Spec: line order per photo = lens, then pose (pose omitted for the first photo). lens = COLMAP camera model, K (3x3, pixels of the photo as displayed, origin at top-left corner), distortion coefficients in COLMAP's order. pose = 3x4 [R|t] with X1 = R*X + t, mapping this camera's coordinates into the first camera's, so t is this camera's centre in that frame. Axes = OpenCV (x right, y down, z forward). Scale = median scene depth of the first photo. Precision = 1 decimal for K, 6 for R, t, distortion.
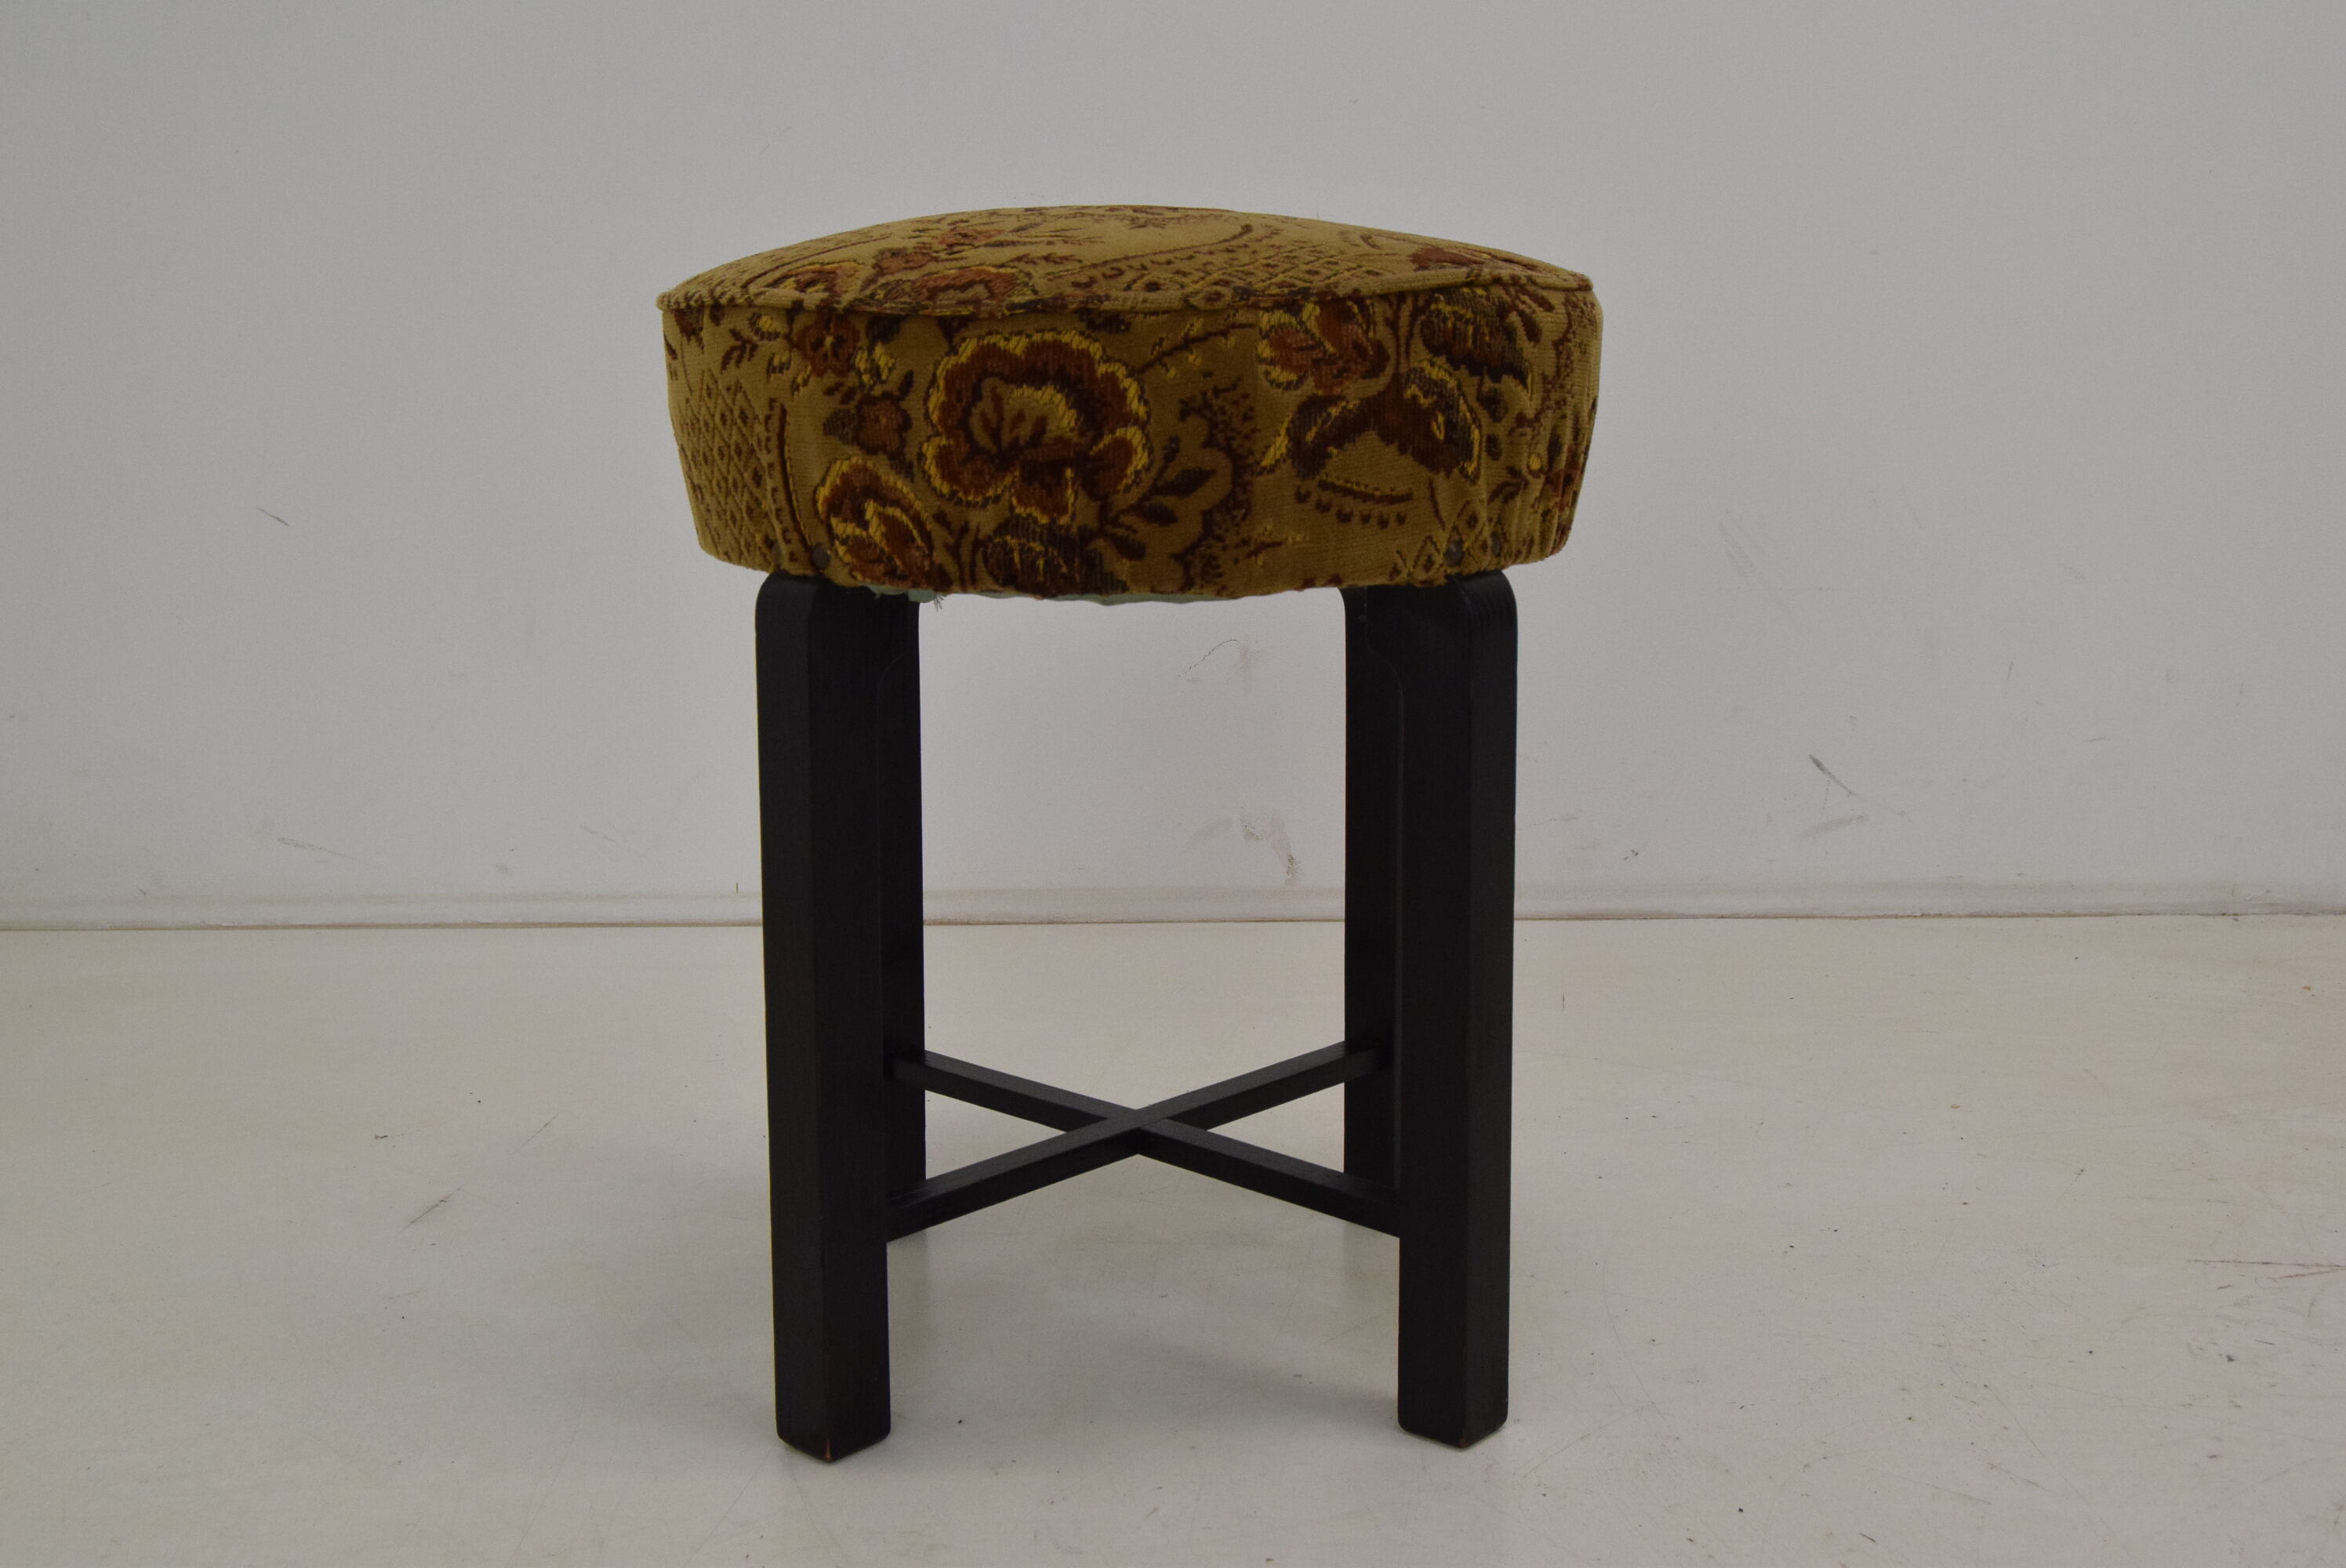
lens RADIAL K [[2754.4, 0, 1174.7], [0, 2754.4, 751.3], [0, 0, 1]] dist [0.002864, -0.000699]
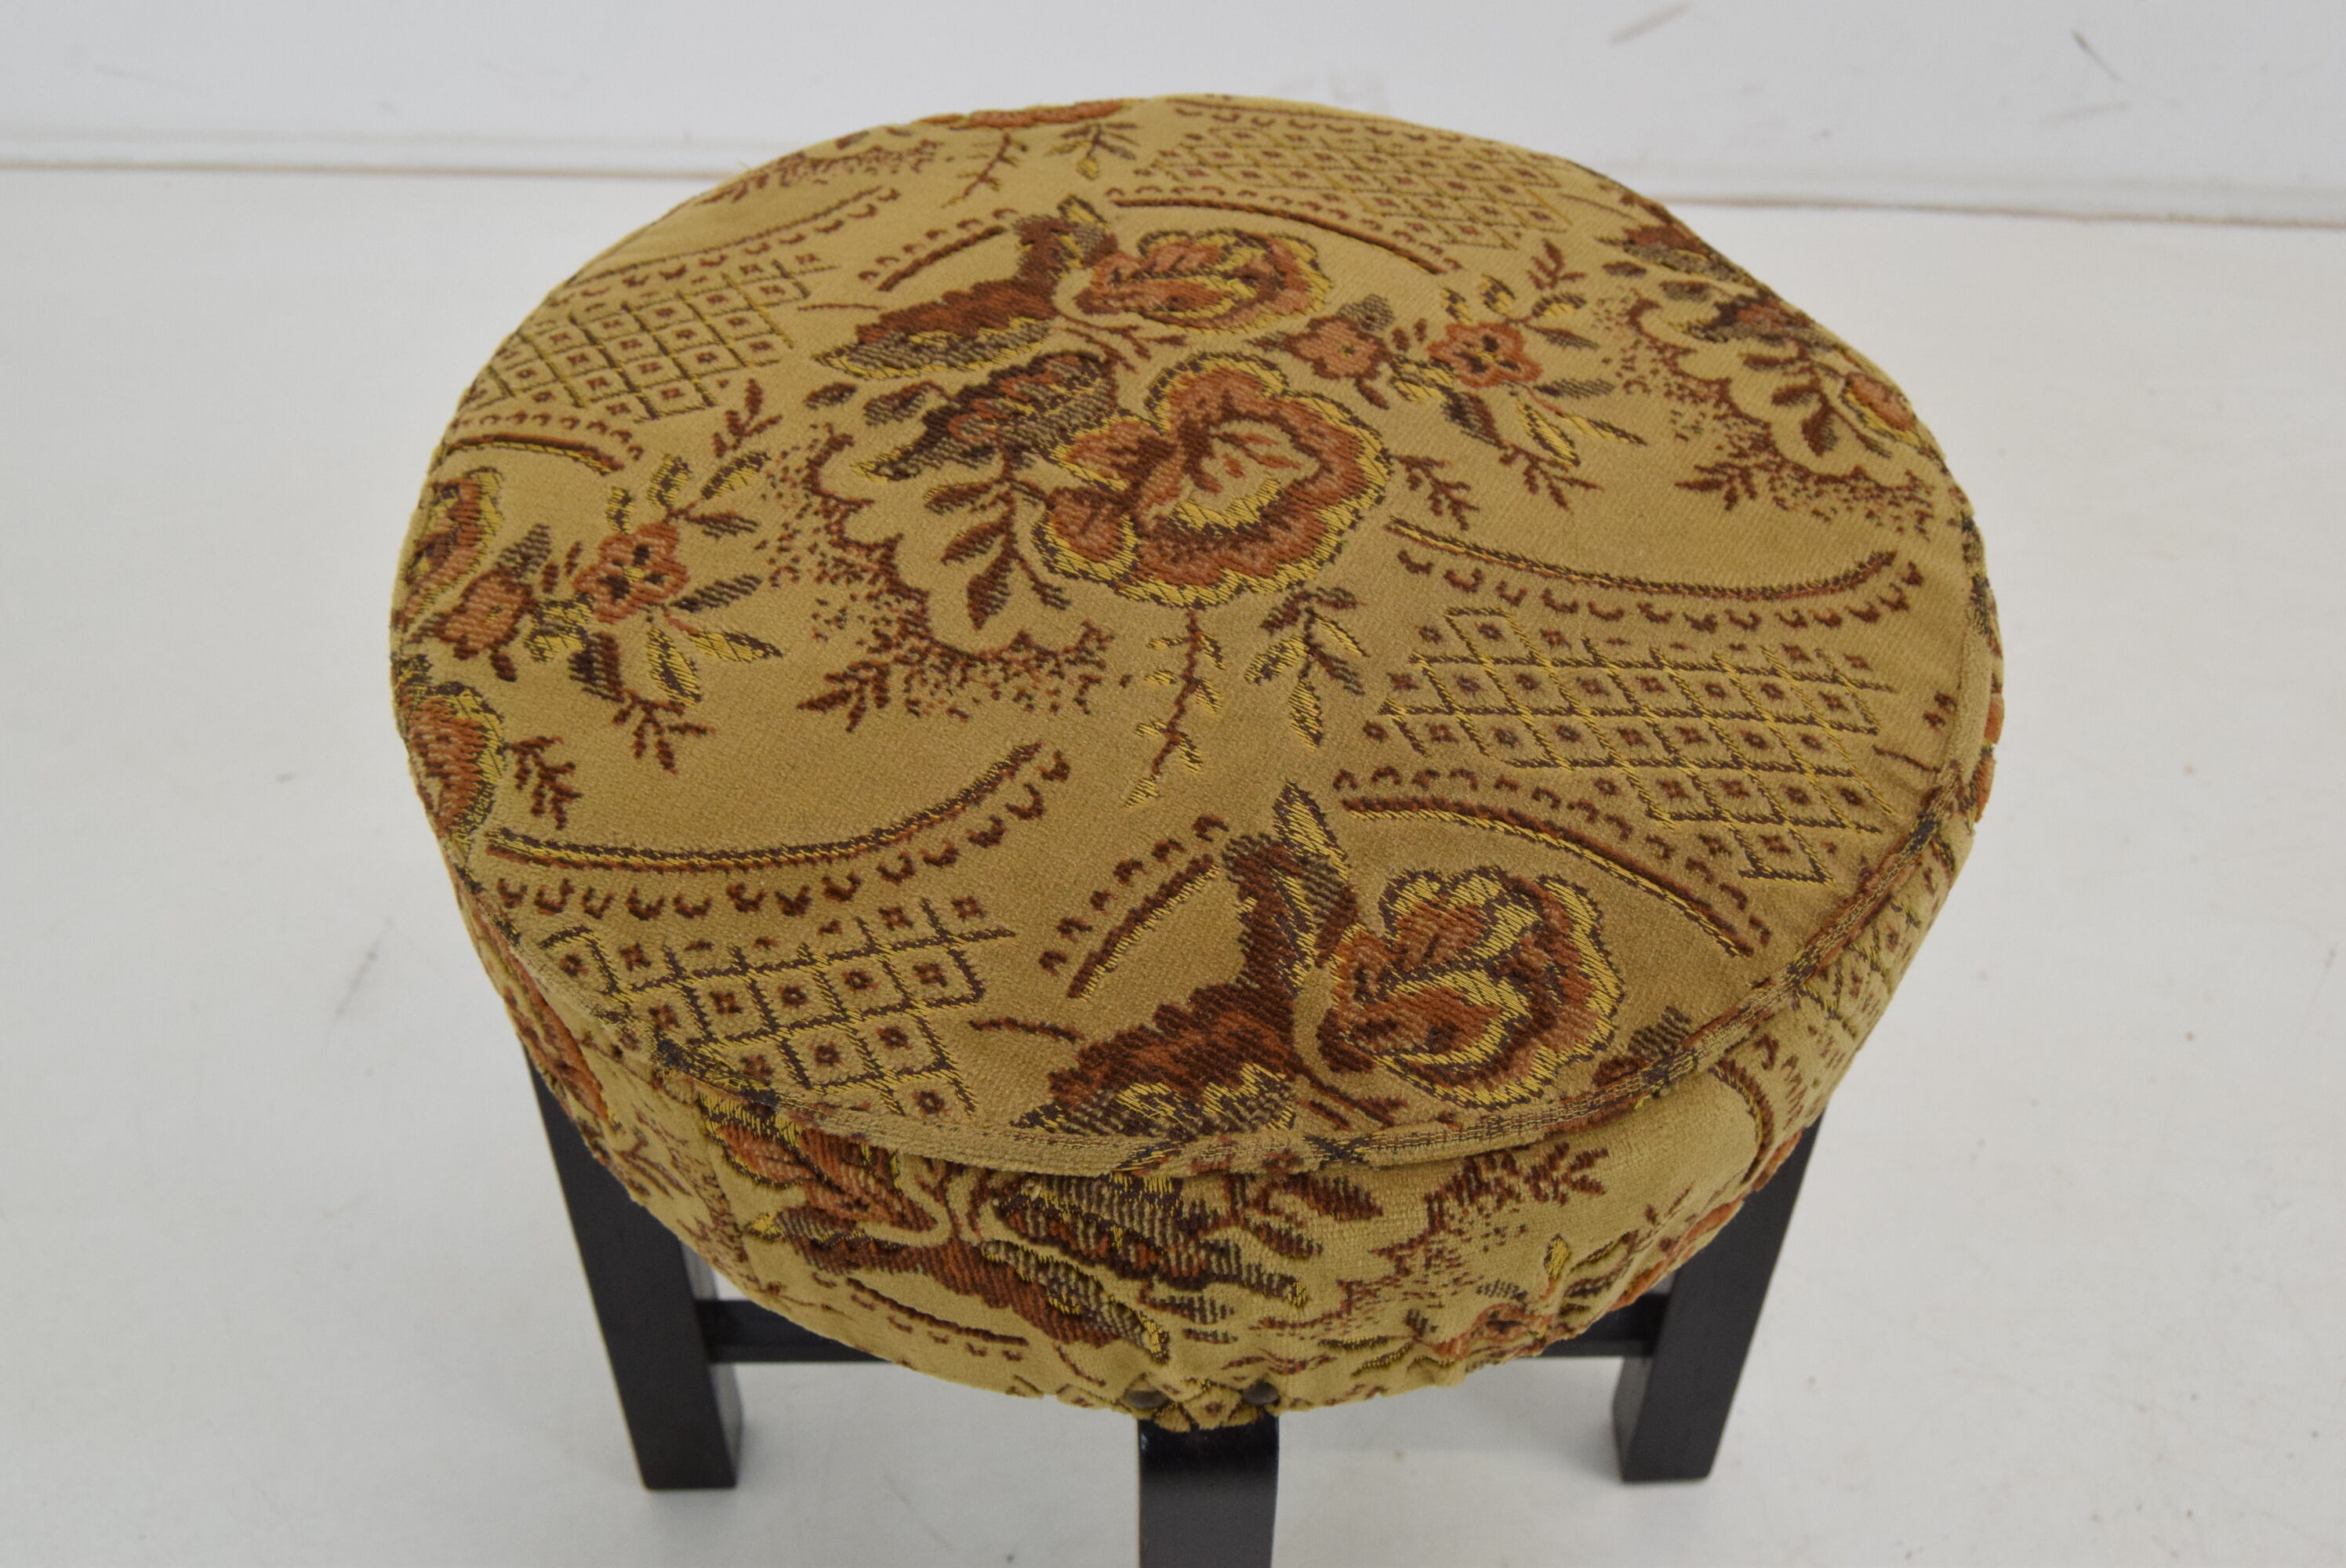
lens RADIAL K [[2702.0, 0, 1173.0], [0, 2702.0, 784.0], [0, 0, 1]] dist [-0.069637, 0.013517]
pose [[0.696070, 0.534826, -0.479007, 0.325520], [-0.145542, 0.758422, 0.635306, -0.564402], [0.703067, -0.372502, 0.605754, 0.735079]]
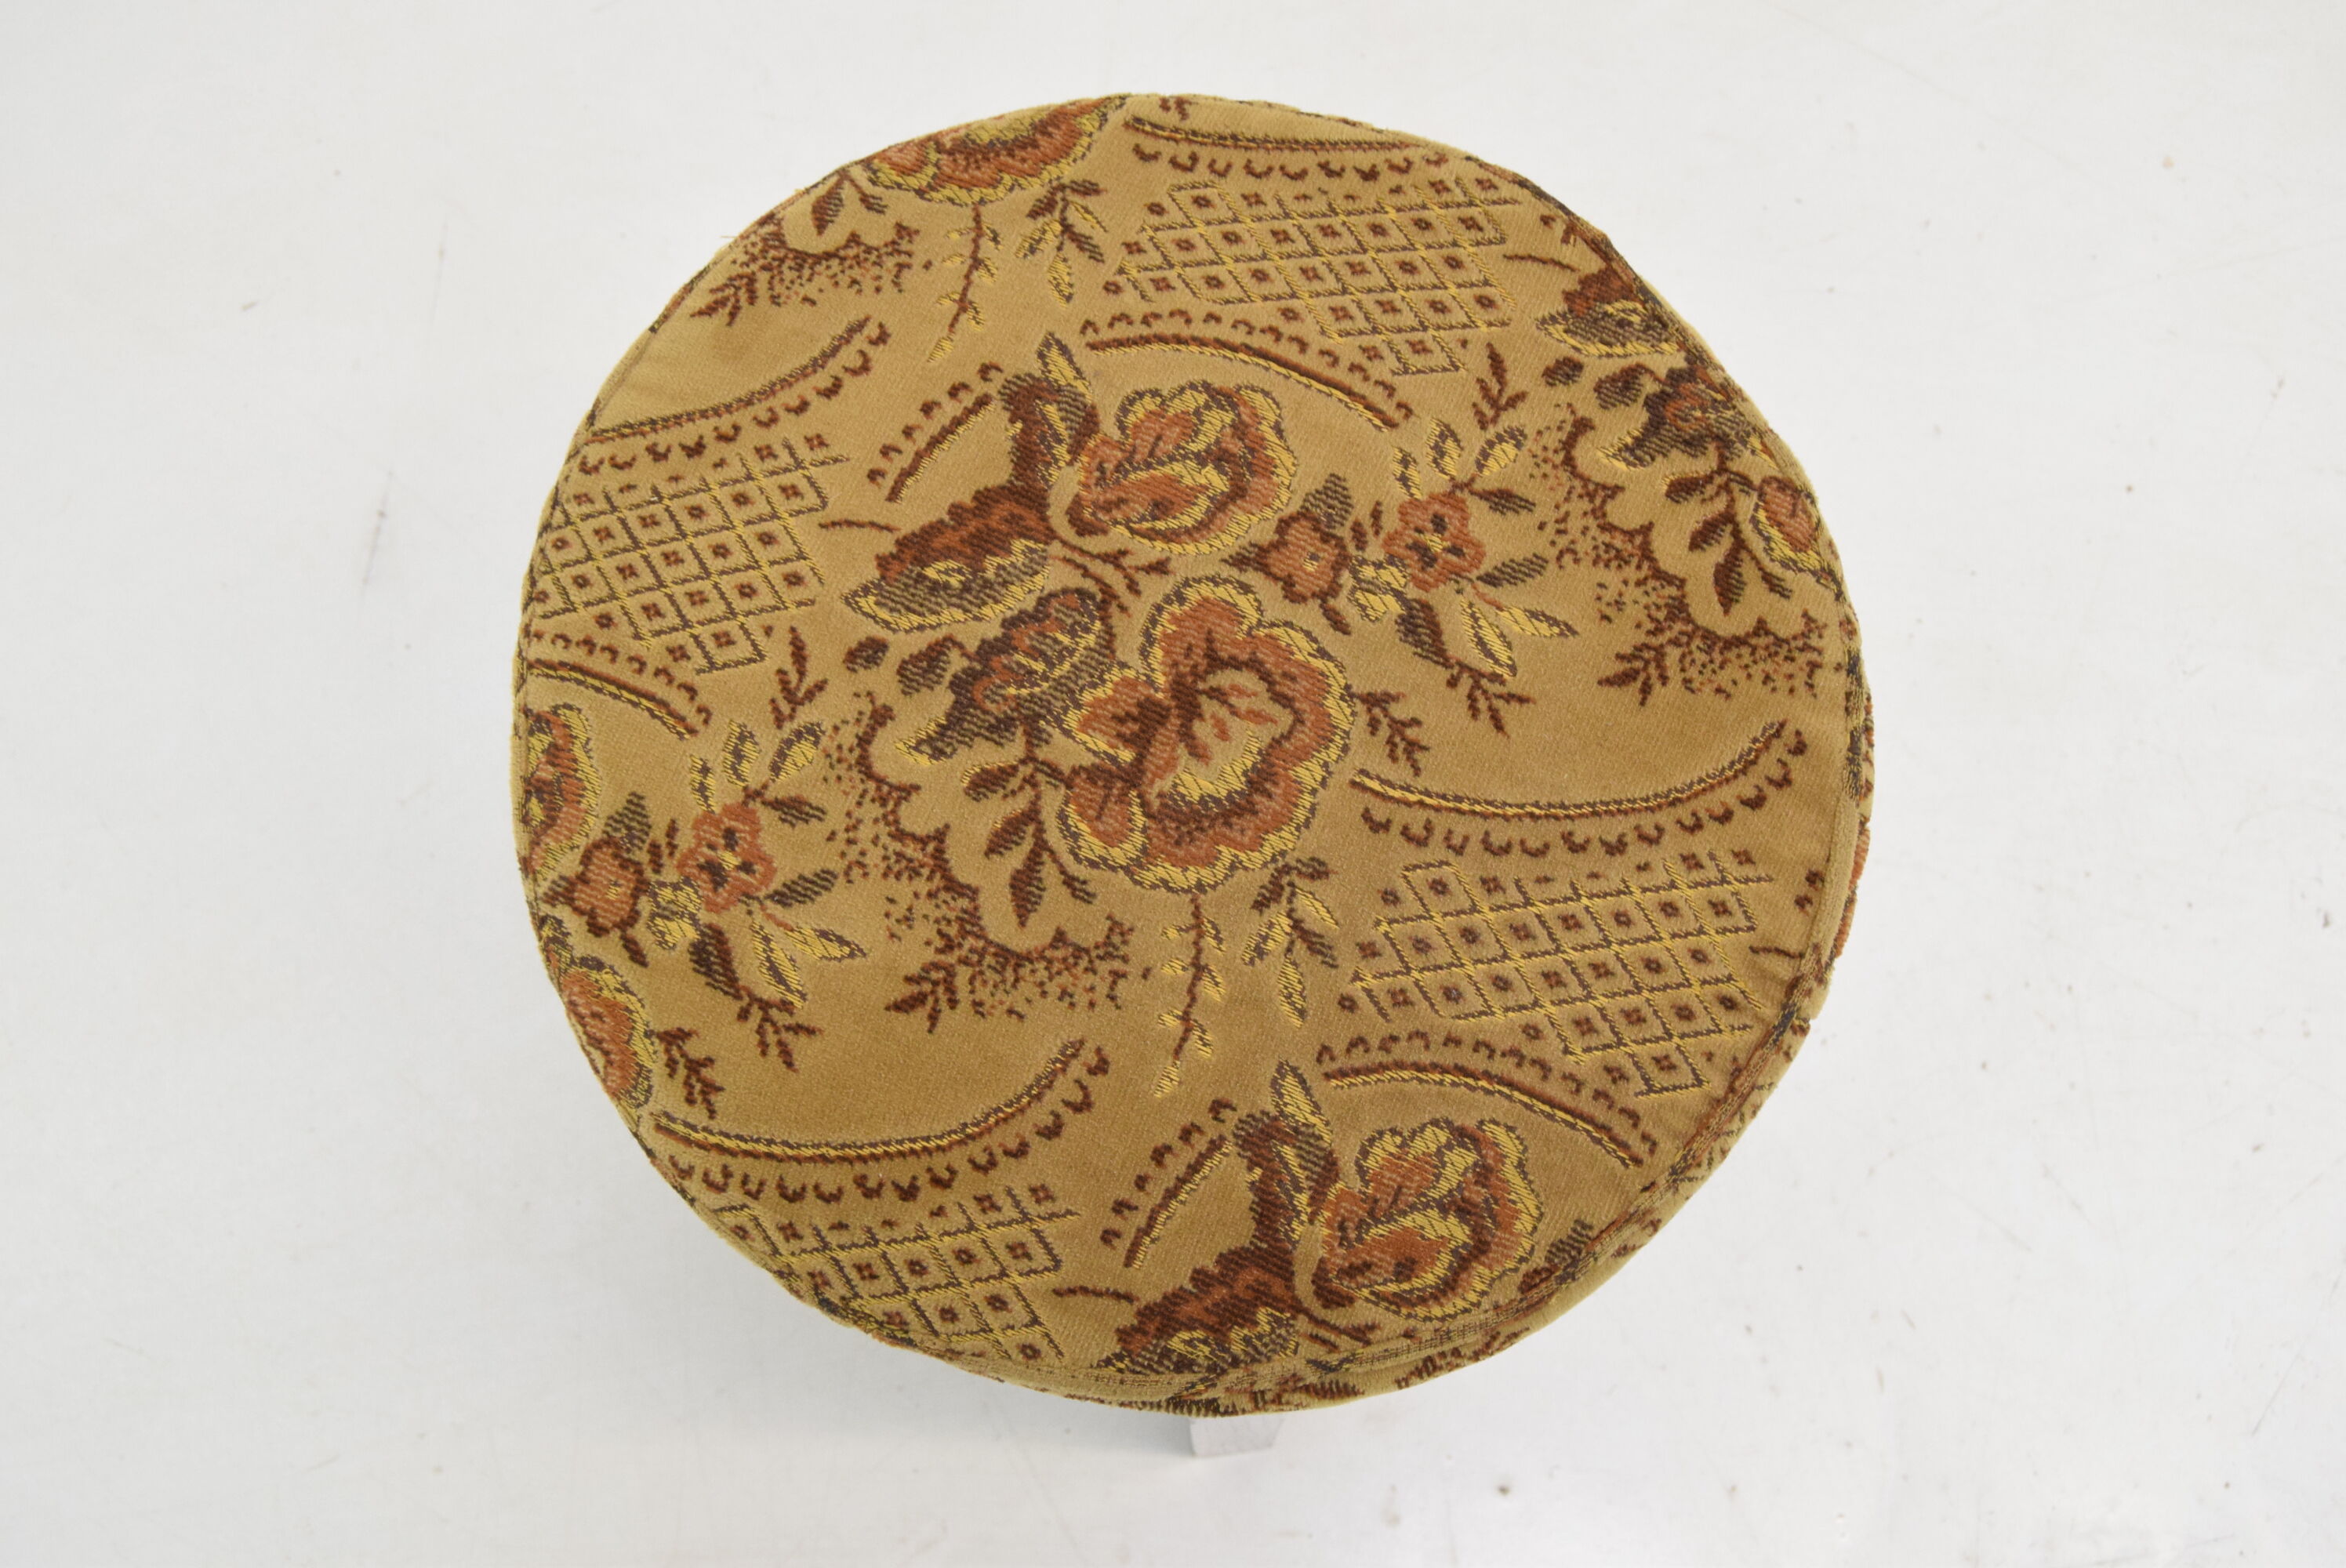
lens RADIAL K [[3134.4, 0, 1173.0], [0, 3134.4, 784.0], [0, 0, 1]] dist [-0.052697, -0.053594]
pose [[0.739193, 0.653574, -0.162587, 0.136925], [-0.119980, 0.365335, 0.923112, -1.003940], [0.662720, -0.662851, 0.348469, 0.834056]]
